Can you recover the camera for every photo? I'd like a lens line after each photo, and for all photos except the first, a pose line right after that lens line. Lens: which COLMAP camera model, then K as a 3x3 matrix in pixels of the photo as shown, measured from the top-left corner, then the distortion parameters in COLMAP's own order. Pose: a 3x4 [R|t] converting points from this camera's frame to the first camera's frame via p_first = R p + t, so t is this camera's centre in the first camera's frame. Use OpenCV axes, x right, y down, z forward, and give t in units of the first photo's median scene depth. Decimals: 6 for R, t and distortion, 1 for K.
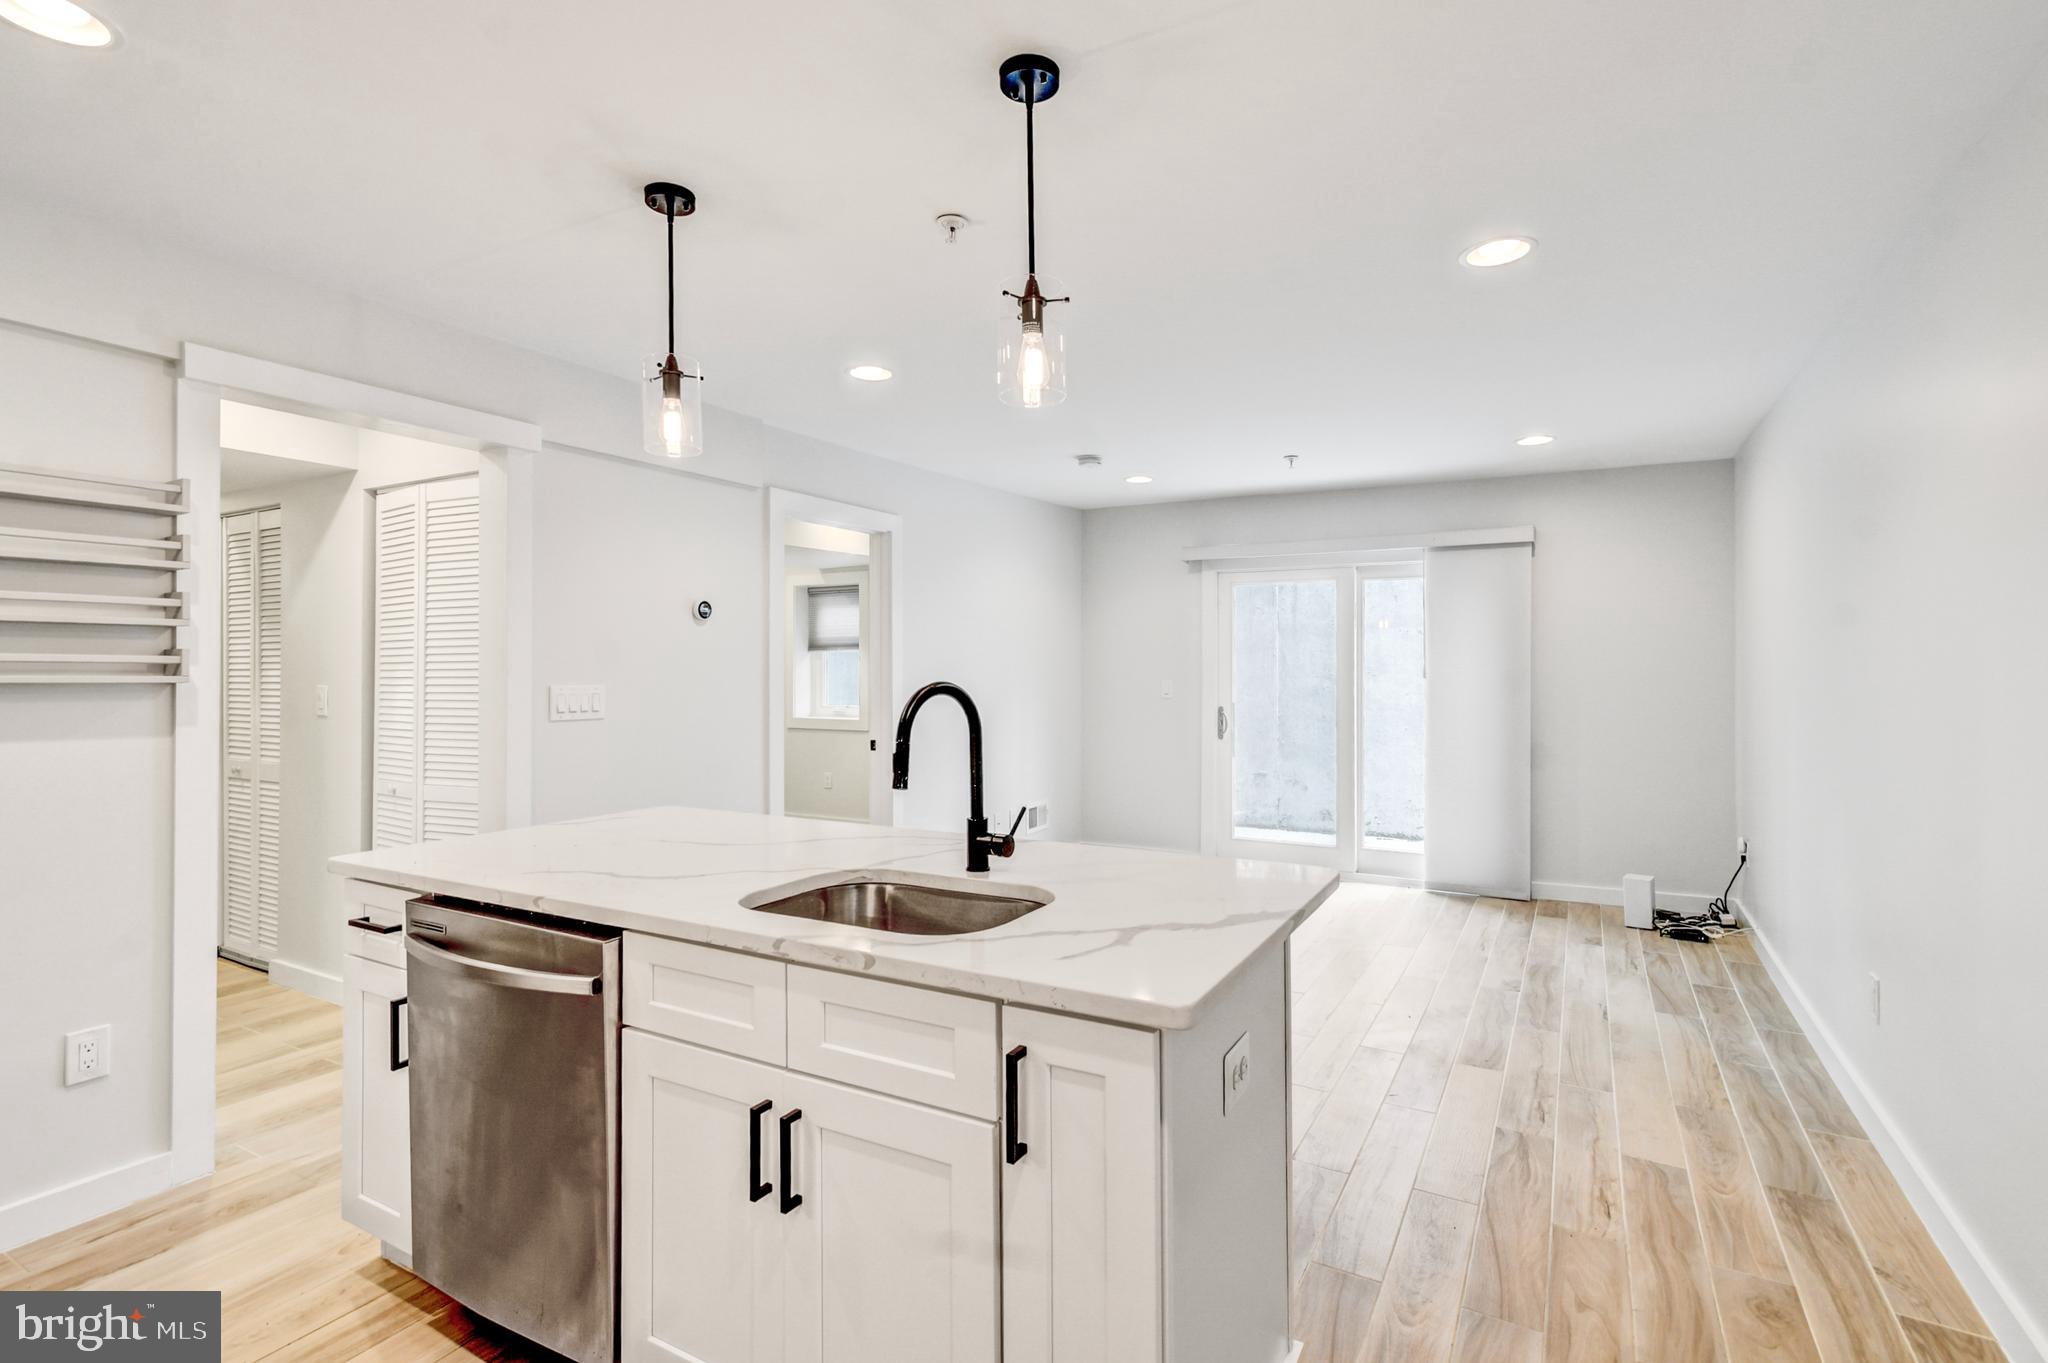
lens RADIAL K [[963.2, 0, 1031.5], [0, 963.2, 667.0], [0, 0, 1]] dist [0.020562, 0.000233]
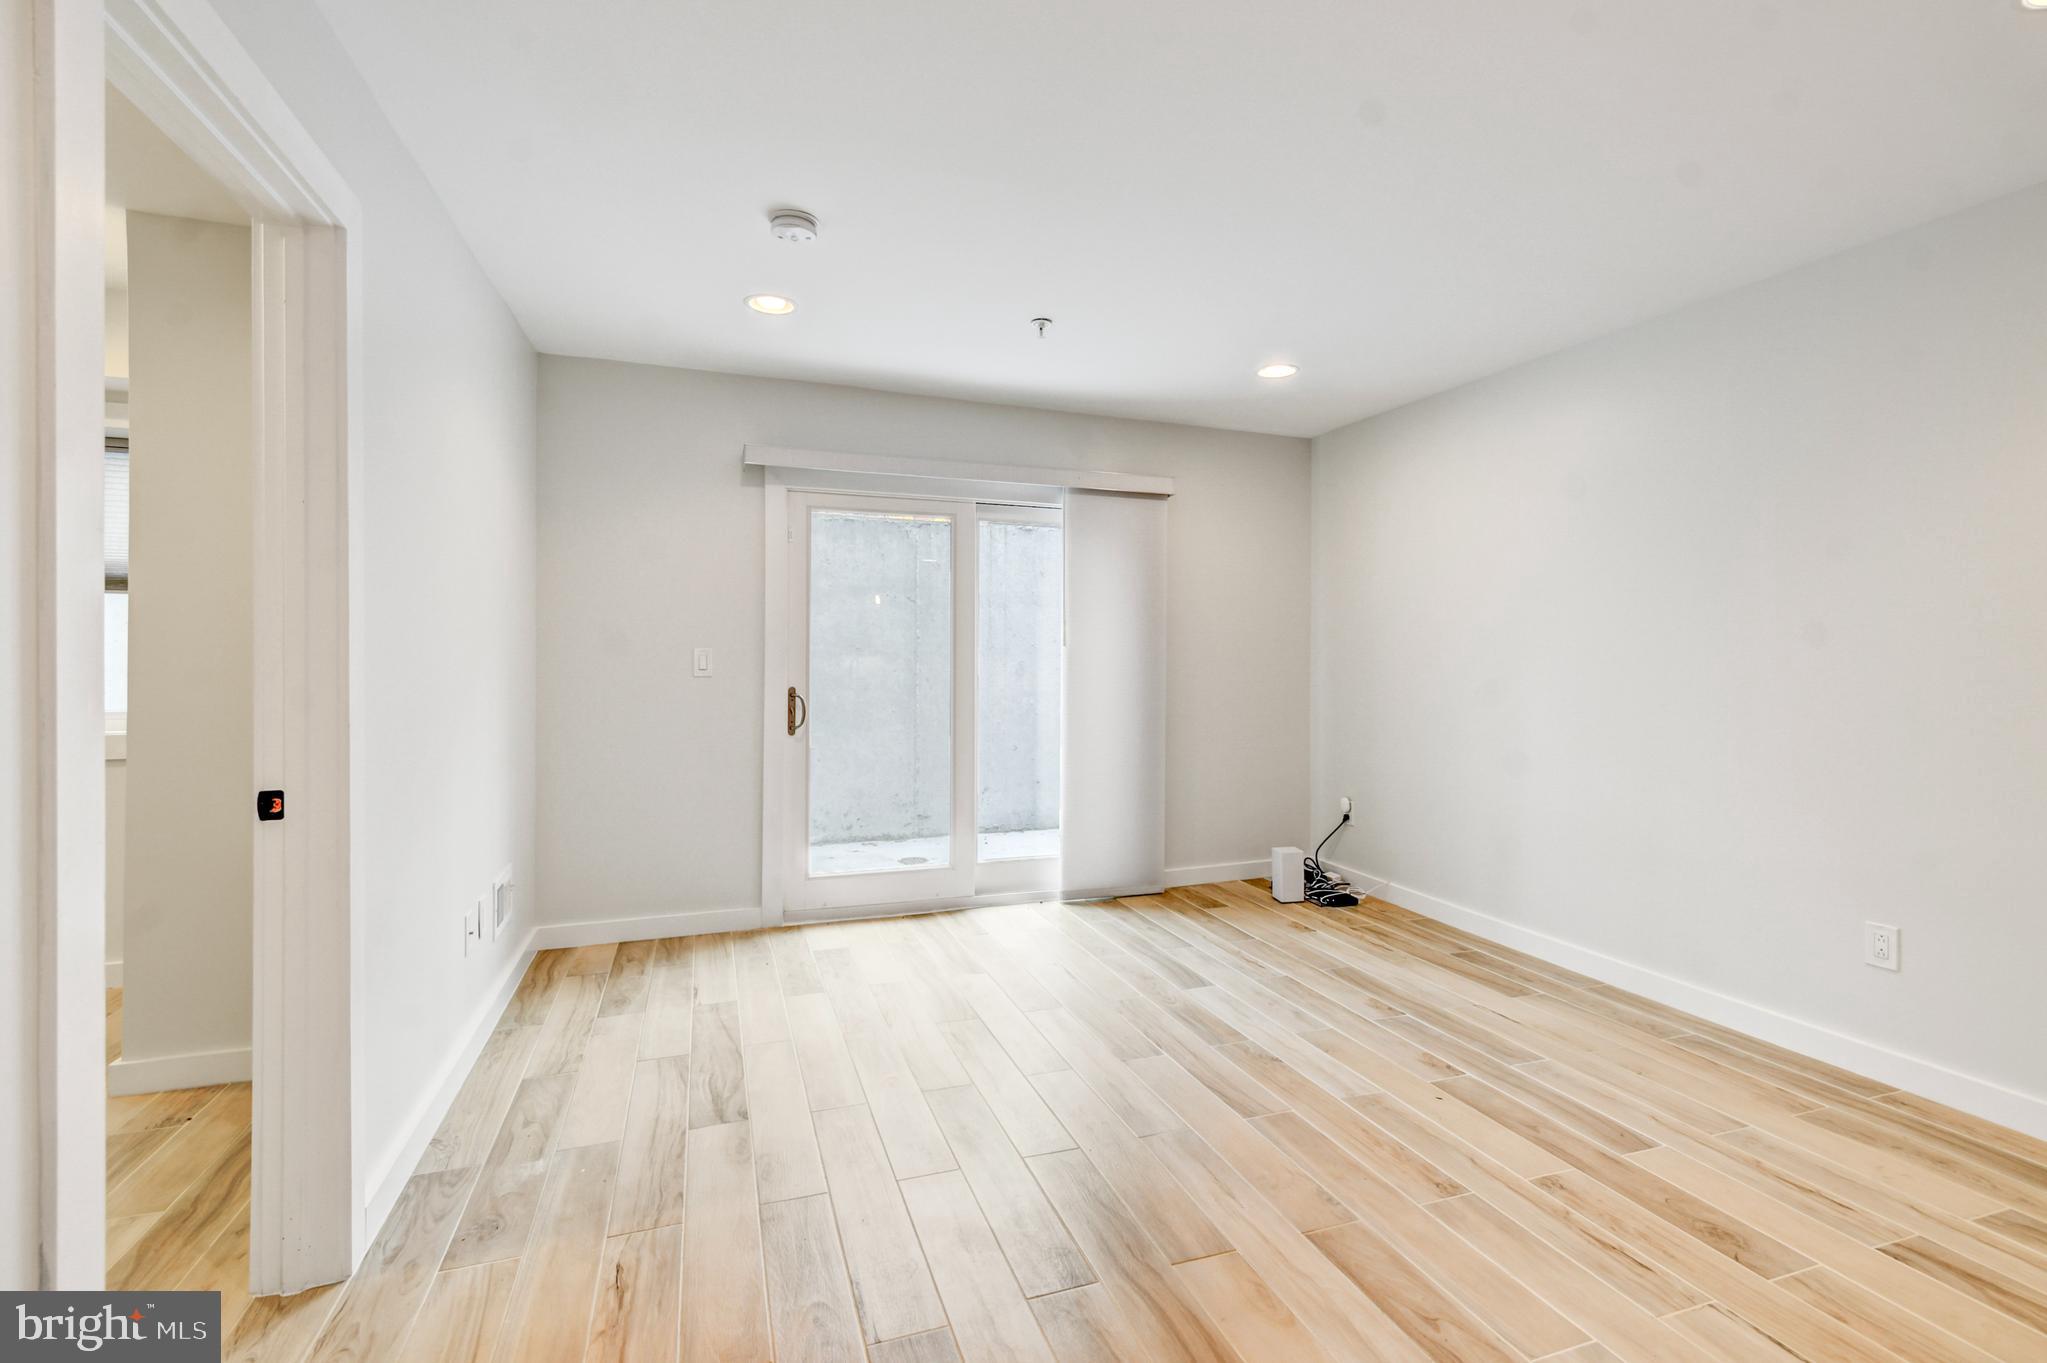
lens RADIAL K [[944.3, 0, 1031.3], [0, 944.3, 666.7], [0, 0, 1]] dist [0.000750, 0.000353]
pose [[0.661348, -0.004135, 0.750068, -0.263494], [-0.005167, 0.999936, 0.010068, 0.026474], [-0.750062, -0.010534, 0.661284, 0.598837]]
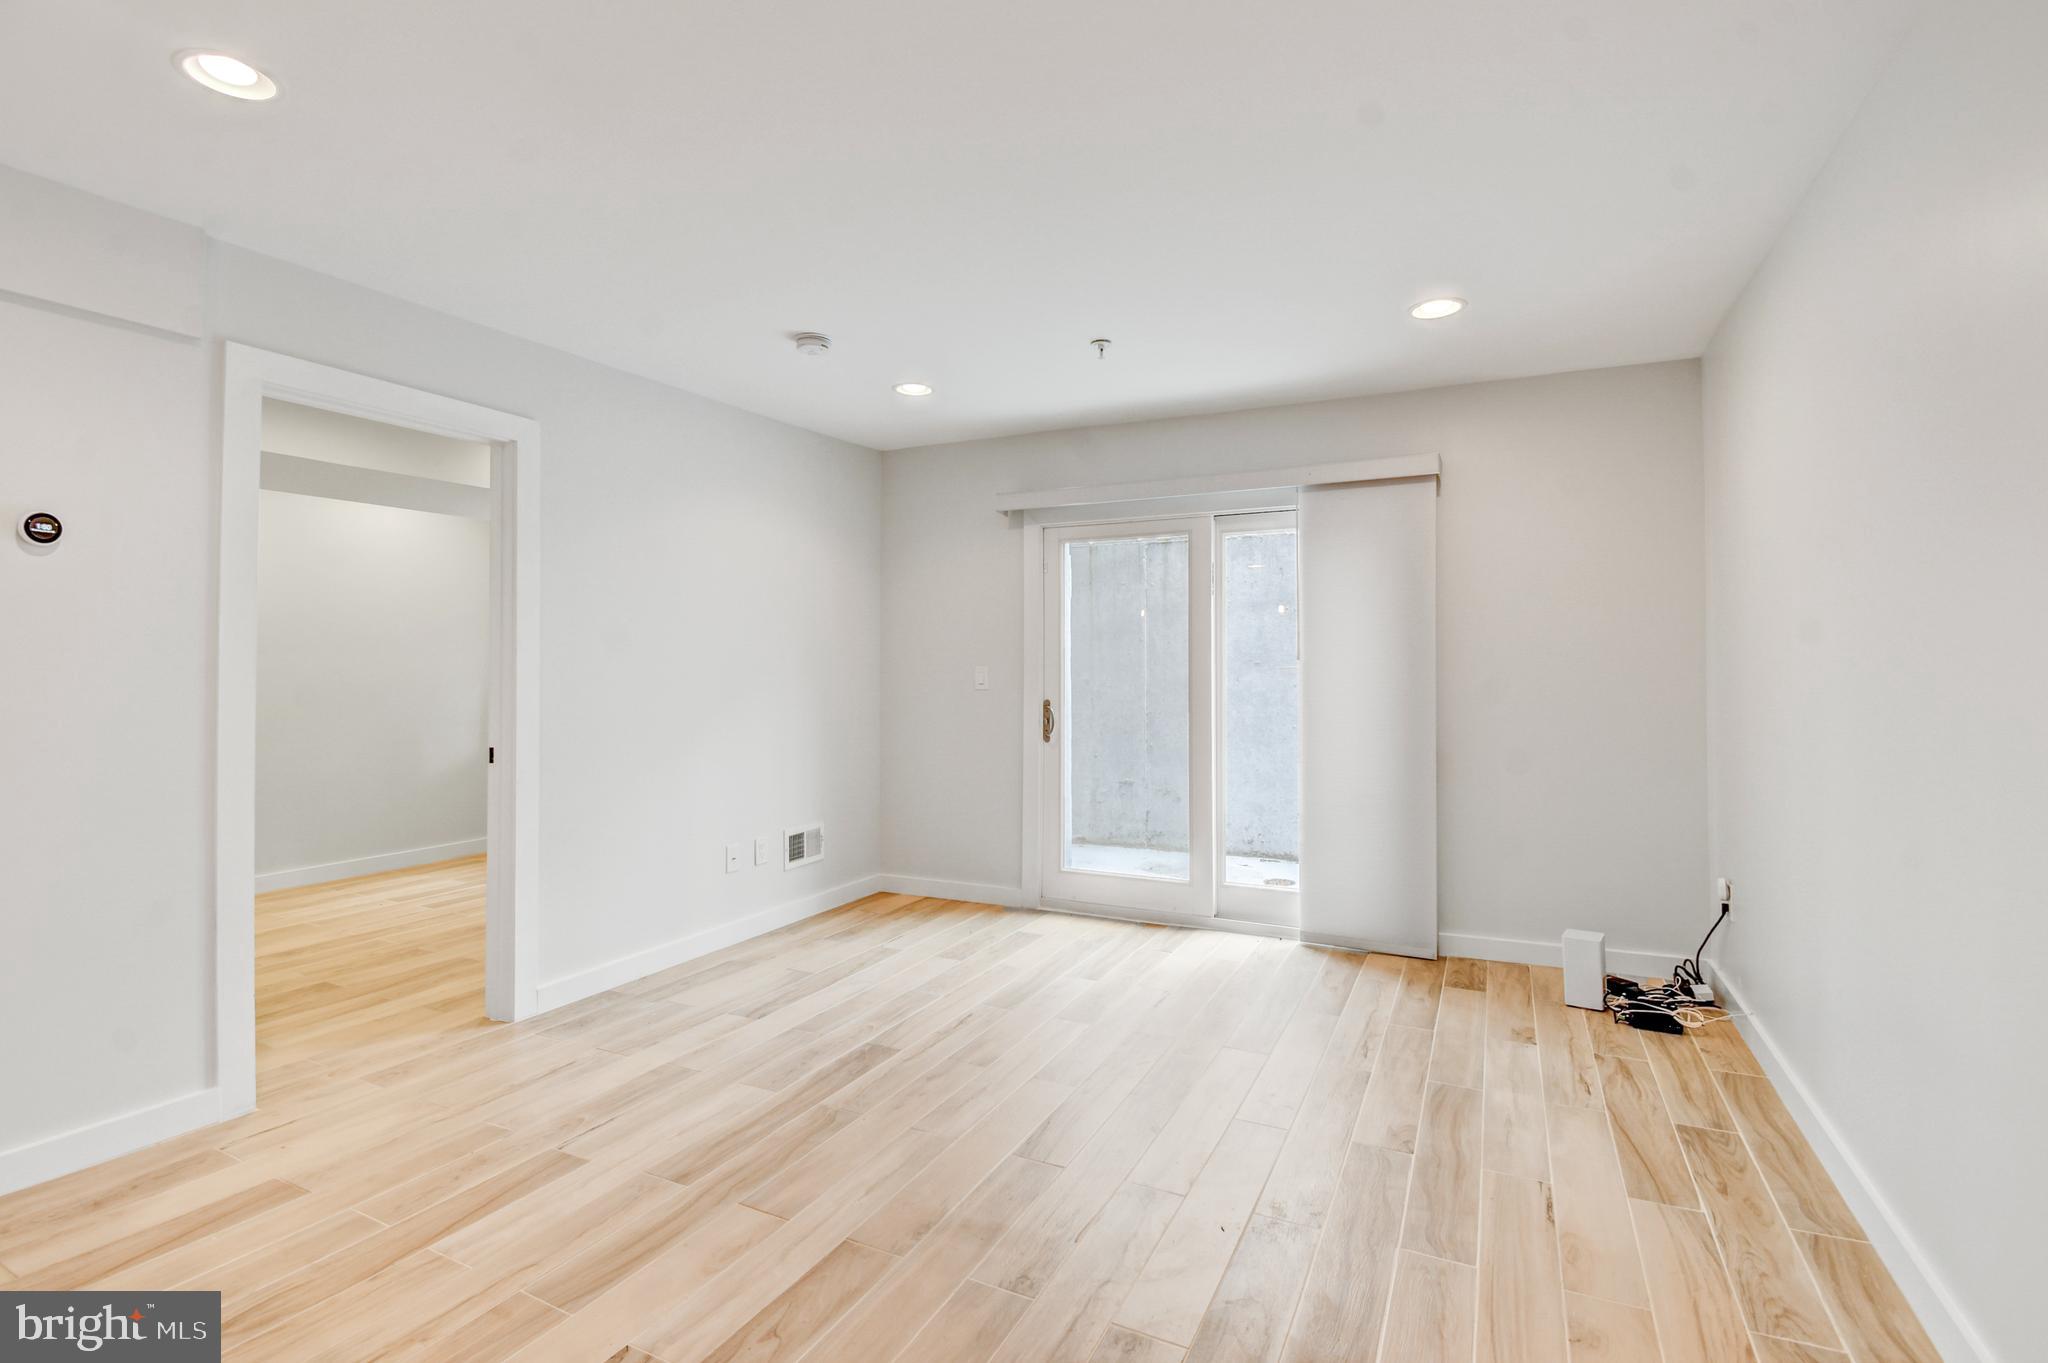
lens RADIAL K [[931.4, 0, 1014.2], [0, 931.4, 660.9], [0, 0, 1]] dist [0.019054, -0.024706]
pose [[0.999134, -0.001435, 0.041579, 0.191477], [0.001830, 0.999954, -0.009458, 0.023428], [-0.041564, 0.009526, 0.999090, 0.351613]]
